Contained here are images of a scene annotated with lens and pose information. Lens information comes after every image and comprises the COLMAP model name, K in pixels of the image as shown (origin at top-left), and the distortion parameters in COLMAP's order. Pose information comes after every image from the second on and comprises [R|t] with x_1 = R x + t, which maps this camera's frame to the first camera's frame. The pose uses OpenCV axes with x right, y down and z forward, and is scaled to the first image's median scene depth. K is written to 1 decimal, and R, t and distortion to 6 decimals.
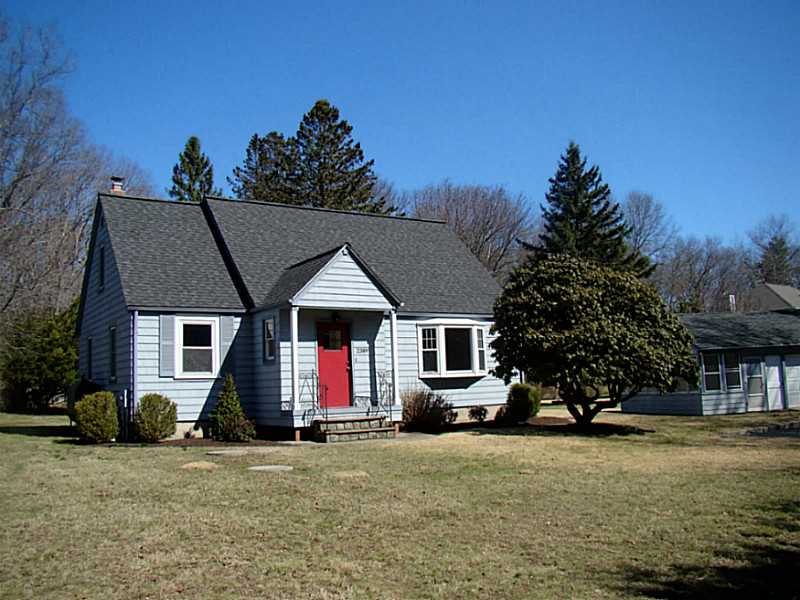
lens RADIAL K [[762.8, 0, 399.0], [0, 762.8, 301.9], [0, 0, 1]] dist [-0.137289, 0.020443]
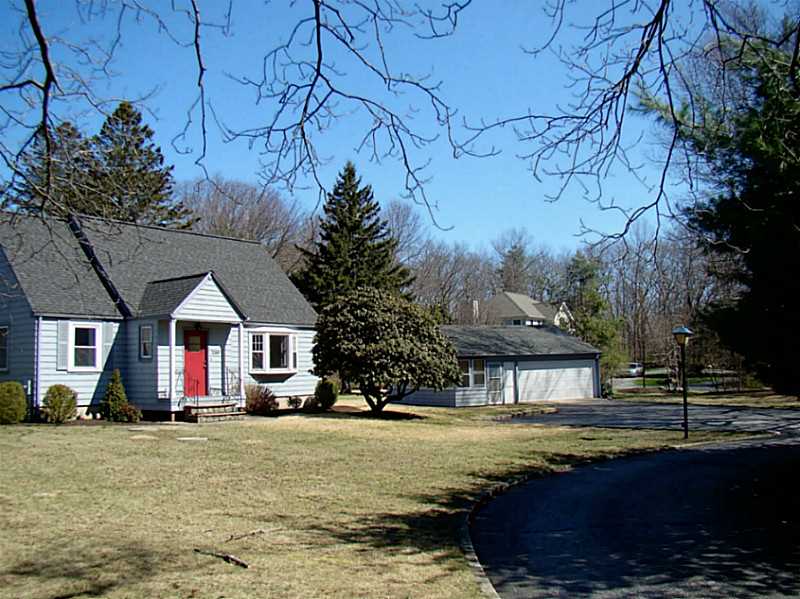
lens RADIAL K [[762.8, 0, 399.0], [0, 762.8, 301.4], [0, 0, 1]] dist [-0.137289, 0.020443]
pose [[0.946371, 0.047498, 0.319572, -0.165118], [-0.051834, 0.998643, 0.005072, -0.044946], [-0.318897, -0.021365, 0.947549, -0.309033]]
